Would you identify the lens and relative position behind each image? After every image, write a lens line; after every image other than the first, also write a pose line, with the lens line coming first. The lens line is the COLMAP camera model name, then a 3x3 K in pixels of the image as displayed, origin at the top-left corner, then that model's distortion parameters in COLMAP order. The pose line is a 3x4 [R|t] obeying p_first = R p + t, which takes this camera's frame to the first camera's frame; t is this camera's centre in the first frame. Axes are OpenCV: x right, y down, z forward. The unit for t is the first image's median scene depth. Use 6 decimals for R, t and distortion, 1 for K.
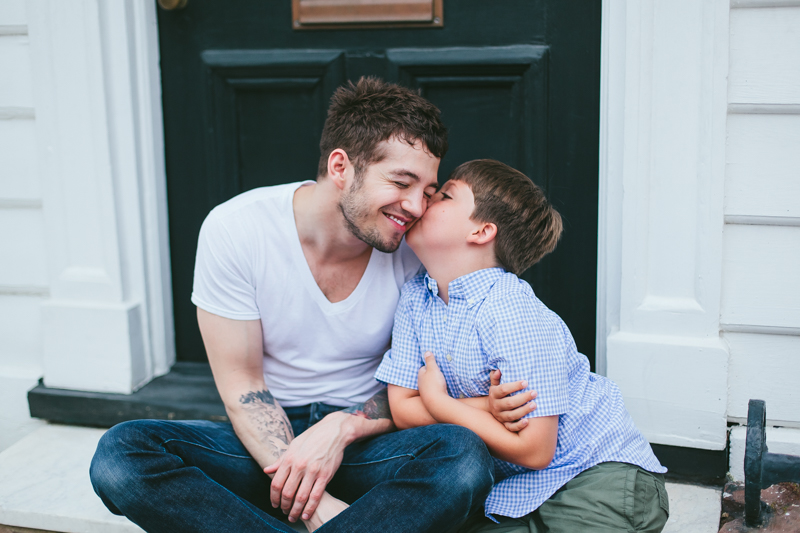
lens RADIAL K [[1177.8, 0, 400.0], [0, 1177.8, 266.5], [0, 0, 1]] dist [-0.004538, -0.050390]
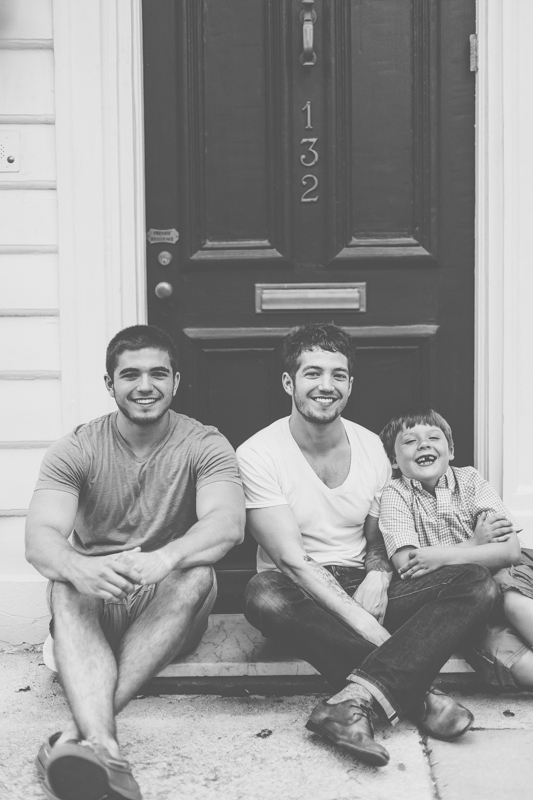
lens RADIAL K [[1168.9, 0, 266.5], [0, 1168.9, 400.0], [0, 0, 1]] dist [0.002034, -0.072548]
pose [[0.948890, -0.018188, 0.315083, -0.552377], [0.054234, 0.992885, -0.106014, 0.054360], [-0.310913, 0.117684, 0.943125, -0.334637]]
